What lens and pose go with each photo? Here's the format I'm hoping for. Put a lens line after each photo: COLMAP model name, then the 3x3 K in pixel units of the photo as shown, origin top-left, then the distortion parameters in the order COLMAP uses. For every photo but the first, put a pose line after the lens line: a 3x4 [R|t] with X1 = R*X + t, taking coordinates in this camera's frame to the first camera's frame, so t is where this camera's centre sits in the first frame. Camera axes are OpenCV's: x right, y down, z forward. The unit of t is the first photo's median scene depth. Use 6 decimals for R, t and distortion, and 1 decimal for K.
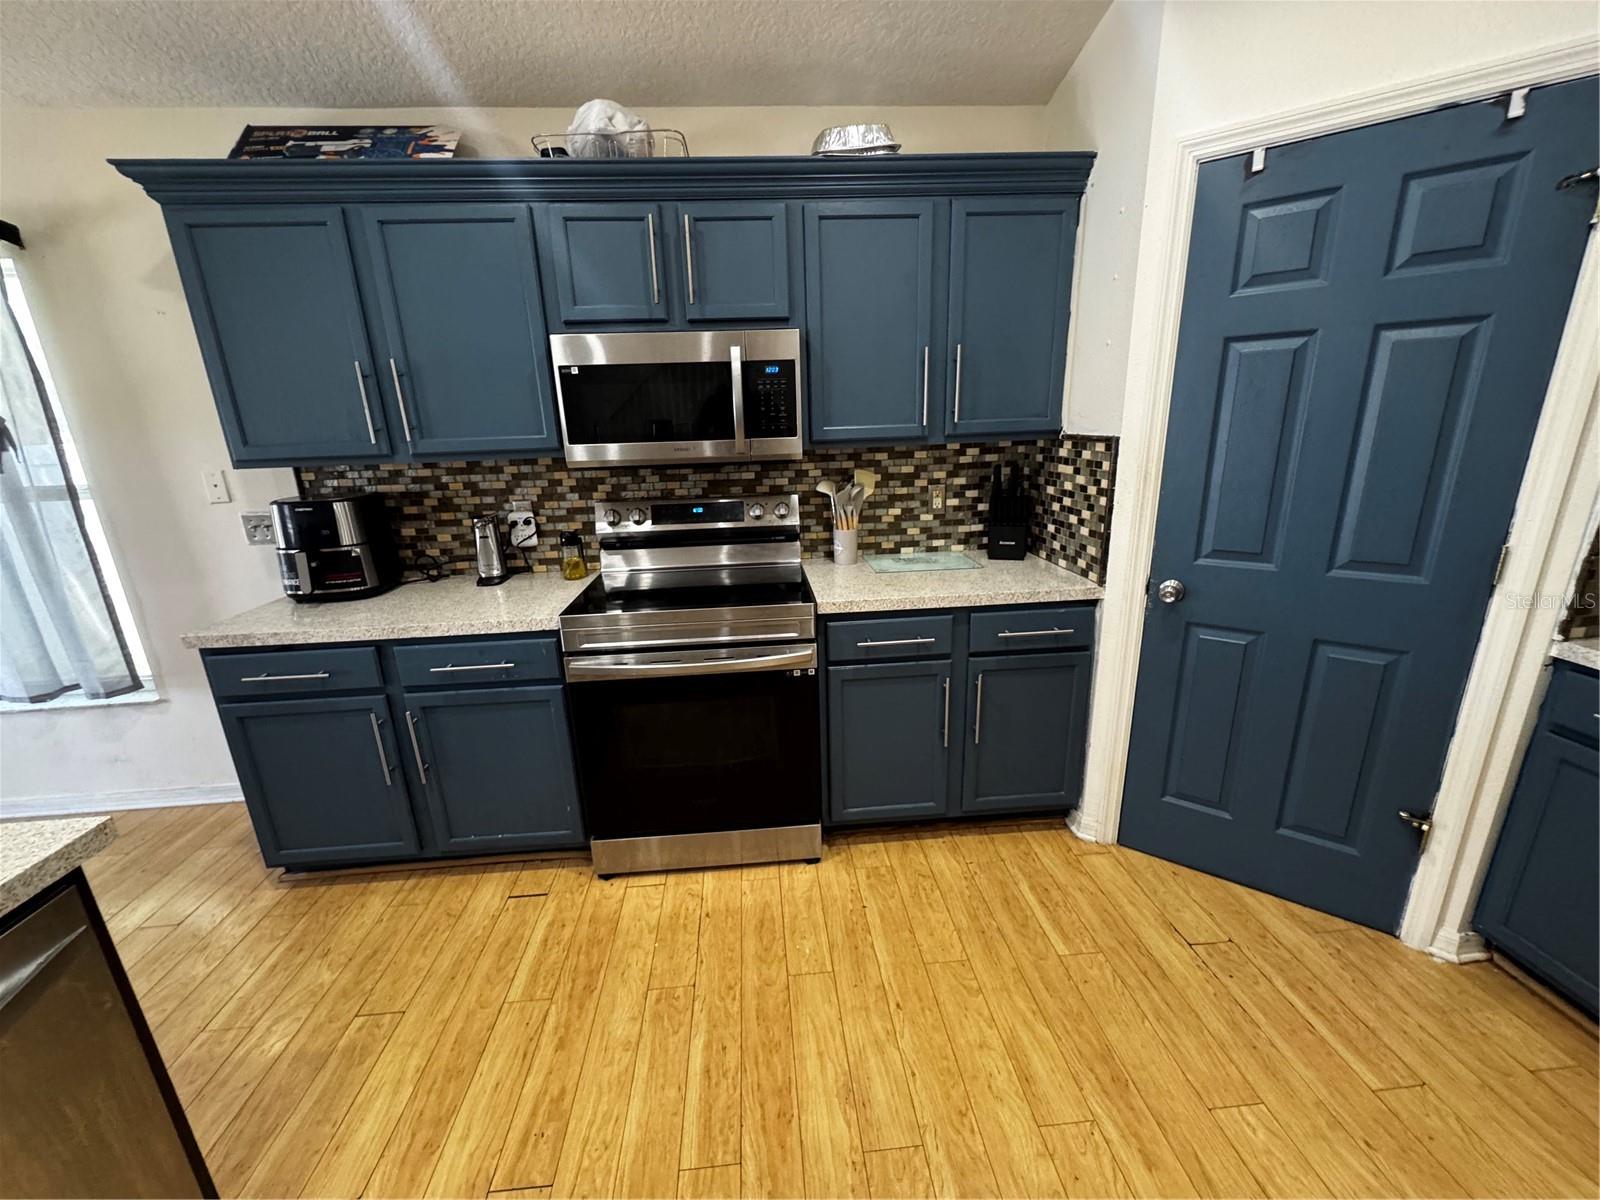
lens RADIAL K [[641.1, 0, 795.8], [0, 641.1, 602.2], [0, 0, 1]] dist [0.000513, -0.000008]
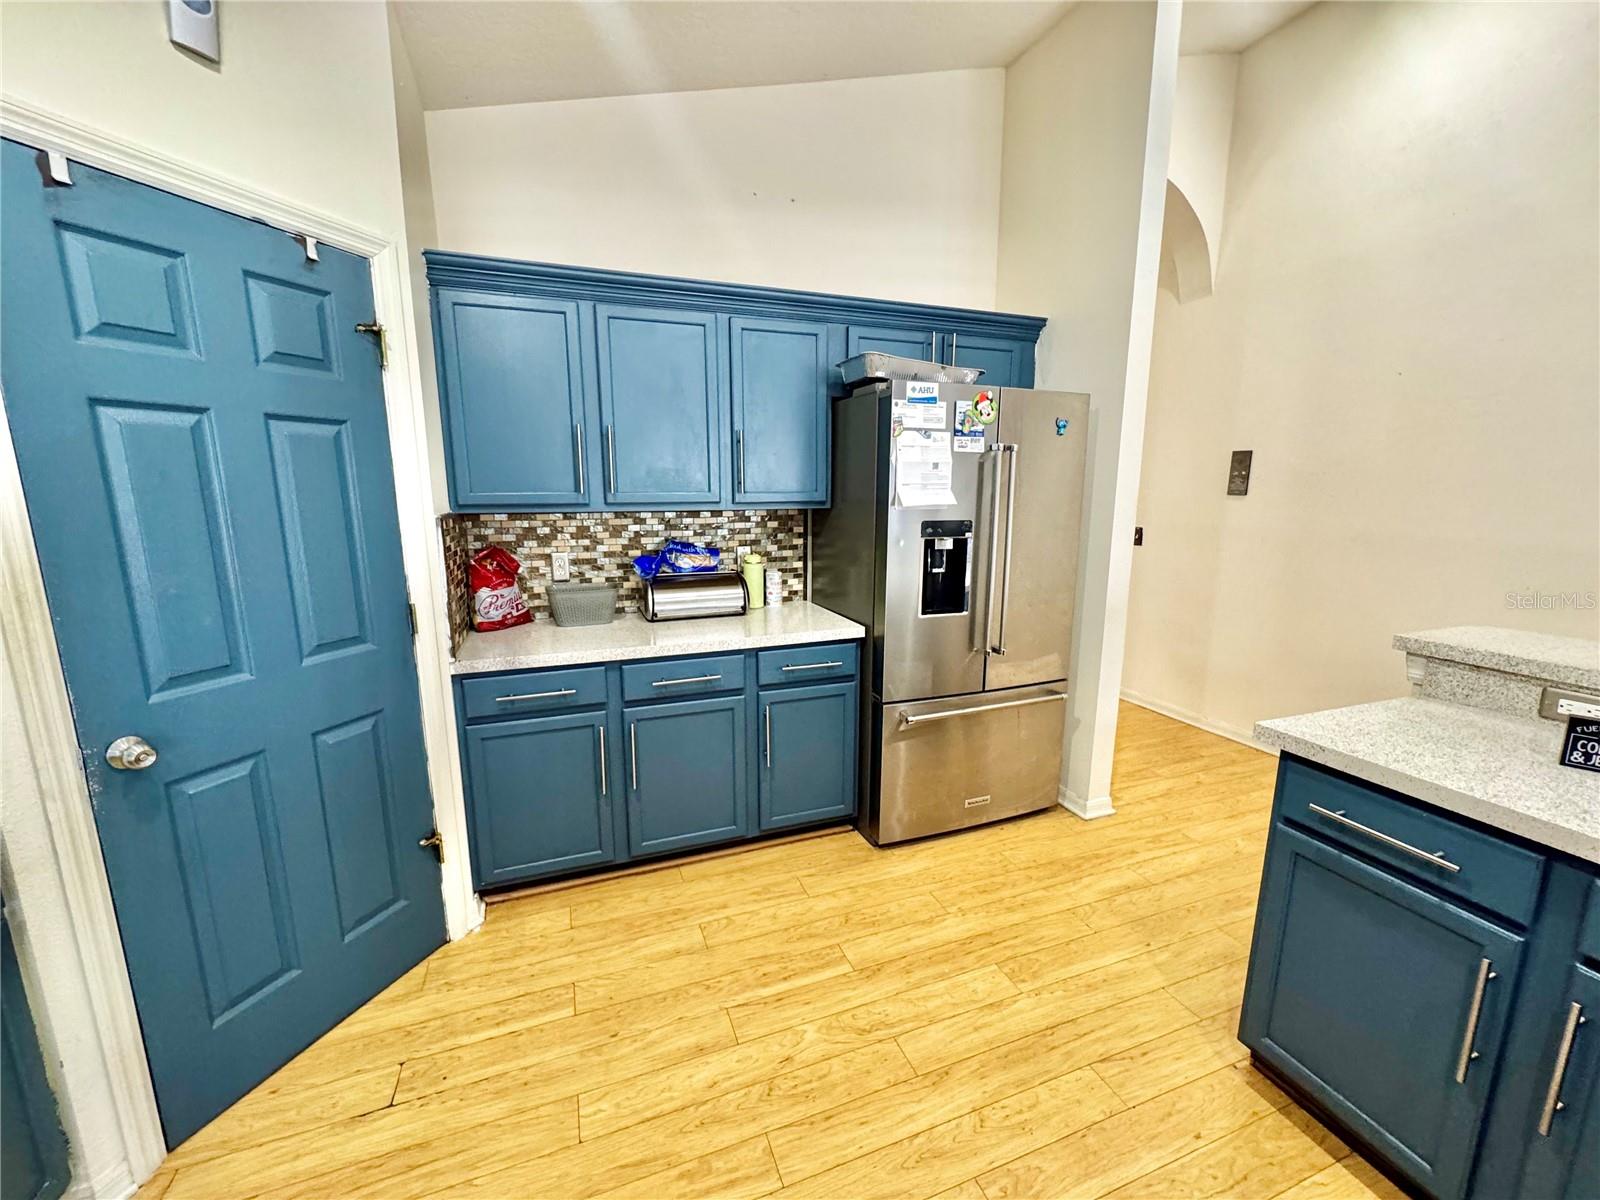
lens RADIAL K [[641.2, 0, 795.5], [0, 641.2, 603.9], [0, 0, 1]] dist [-0.000523, 0.000258]
pose [[-0.274002, -0.138426, 0.951715, -0.207447], [0.280160, 0.935179, 0.216680, -0.101386], [-0.920018, 0.326003, -0.217460, 0.393529]]
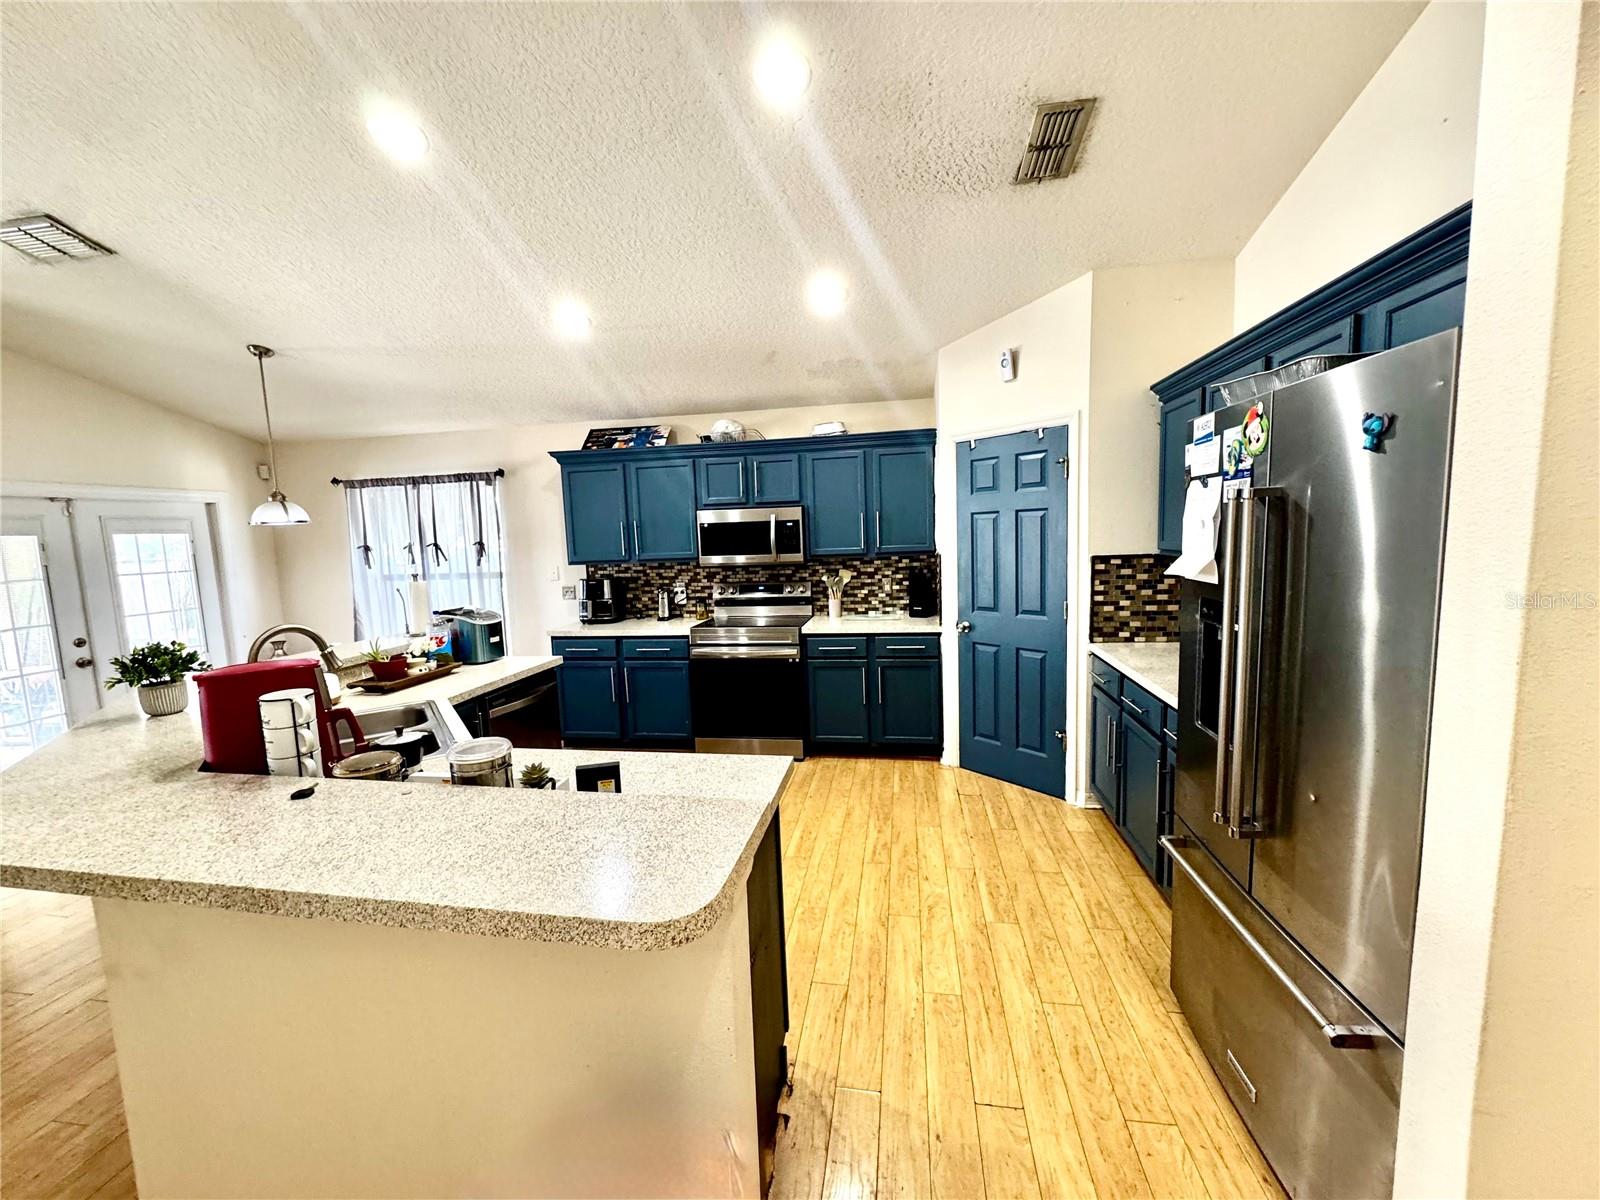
lens RADIAL K [[641.1, 0, 795.8], [0, 641.1, 602.2], [0, 0, 1]] dist [0.000513, -0.000008]
pose [[0.970065, 0.024123, -0.241645, 0.486672], [-0.063628, 0.985540, -0.157045, 0.232126], [0.234362, 0.167719, 0.957572, -0.992082]]
